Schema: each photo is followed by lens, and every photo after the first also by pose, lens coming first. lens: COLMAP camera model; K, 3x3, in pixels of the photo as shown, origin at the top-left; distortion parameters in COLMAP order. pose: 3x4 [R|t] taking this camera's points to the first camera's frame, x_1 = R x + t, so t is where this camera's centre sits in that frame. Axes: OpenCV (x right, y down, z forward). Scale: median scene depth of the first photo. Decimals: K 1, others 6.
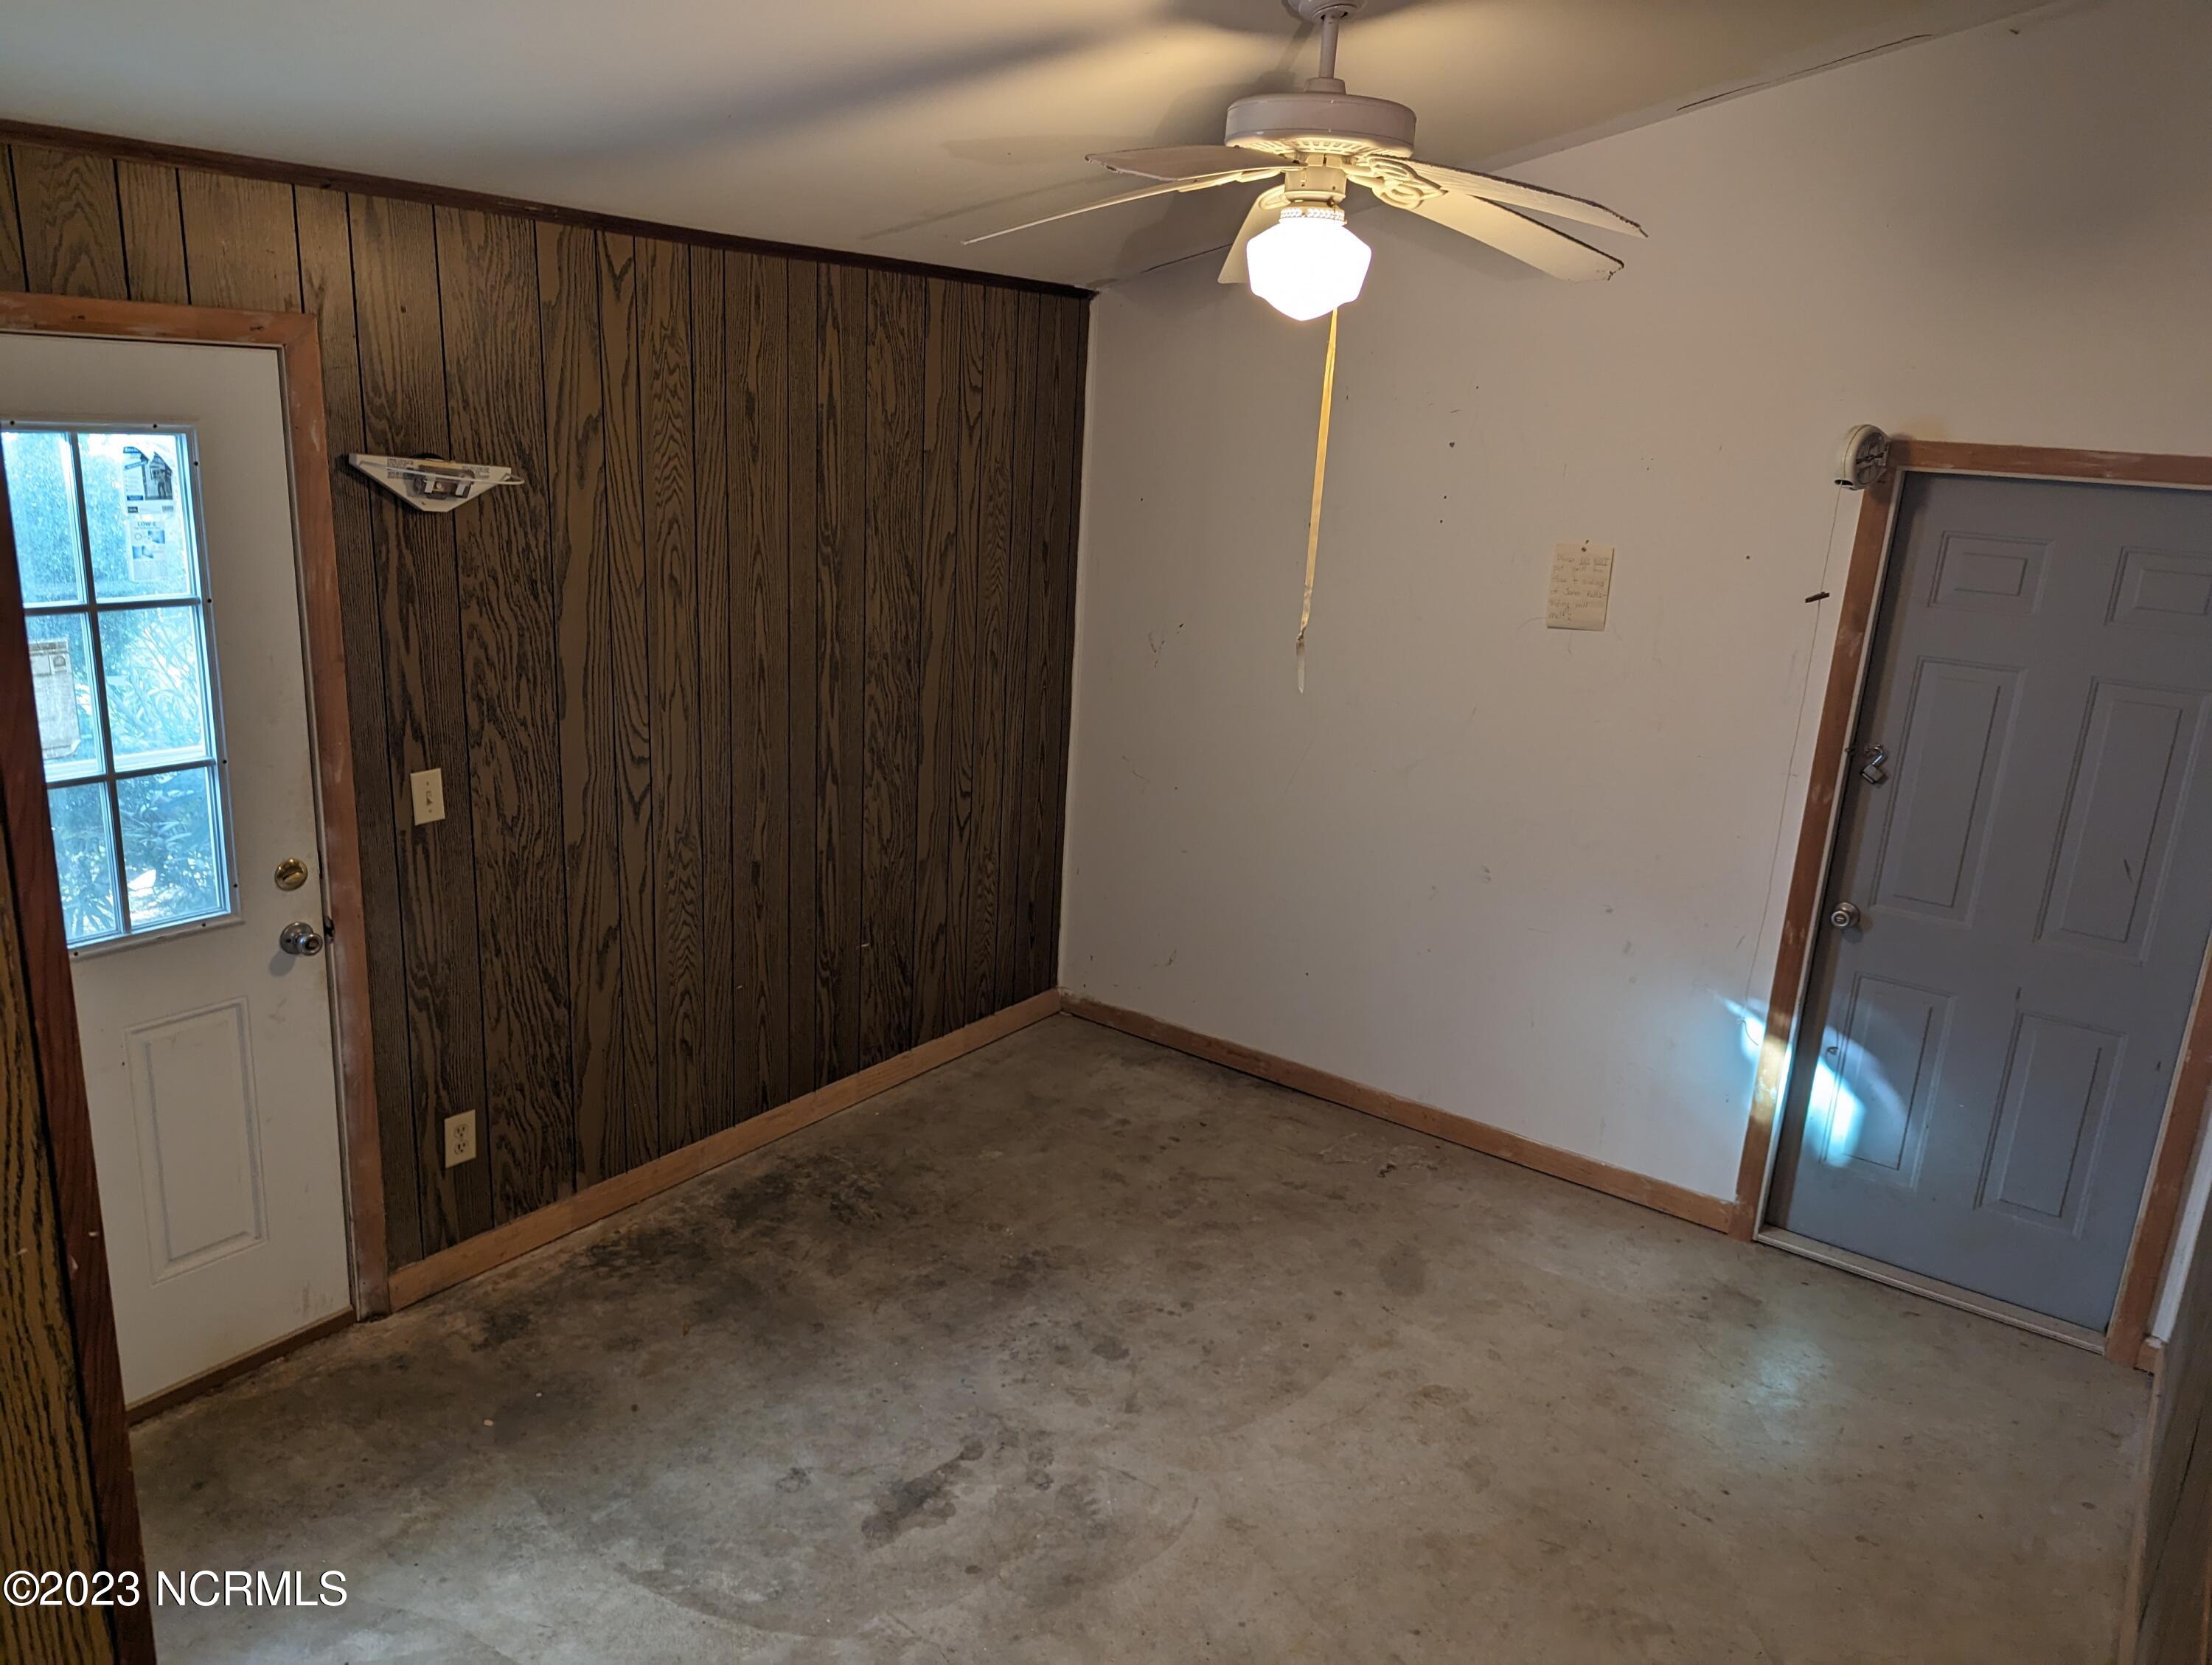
lens RADIAL K [[1560.0, 0, 1100.9], [0, 1560.0, 826.2], [0, 0, 1]] dist [0.043356, -0.018300]
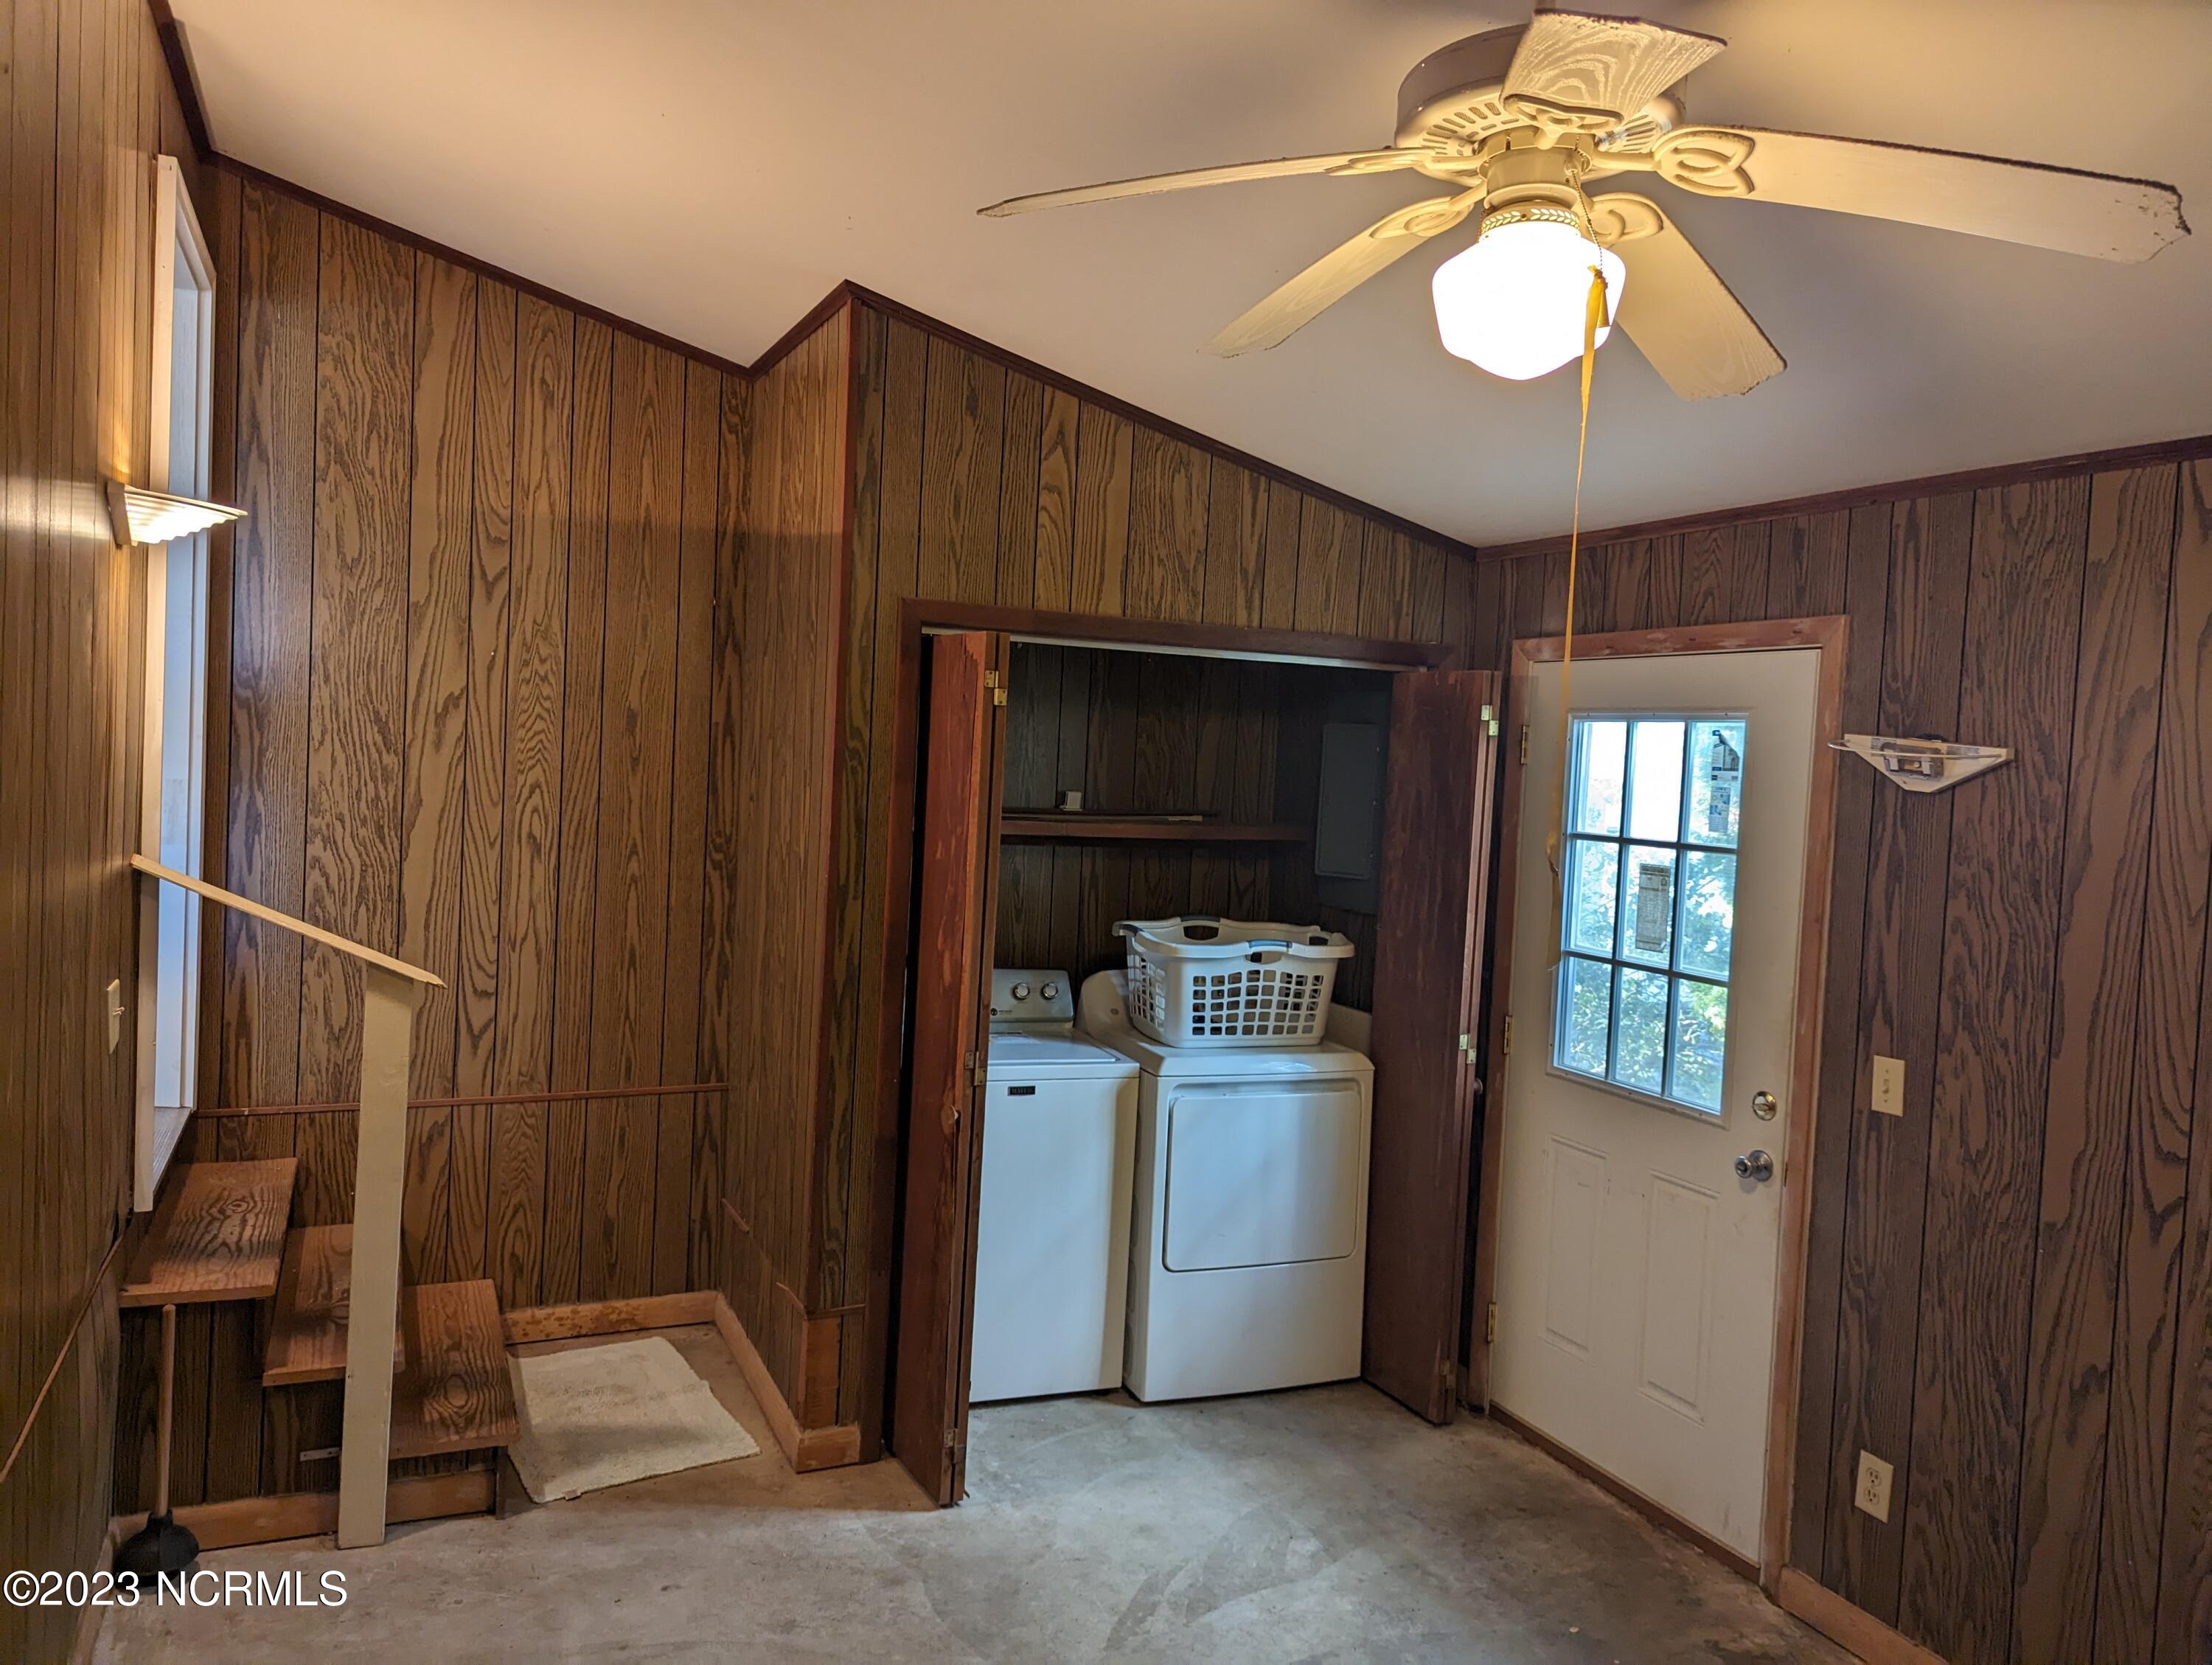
lens RADIAL K [[1560.0, 0, 1100.8], [0, 1560.0, 829.3], [0, 0, 1]] dist [0.043356, -0.018300]
pose [[-0.486885, -0.042759, -0.872419, 0.636207], [-0.308198, 0.942970, 0.125784, -0.136670], [0.817286, 0.330120, -0.472296, 0.996378]]
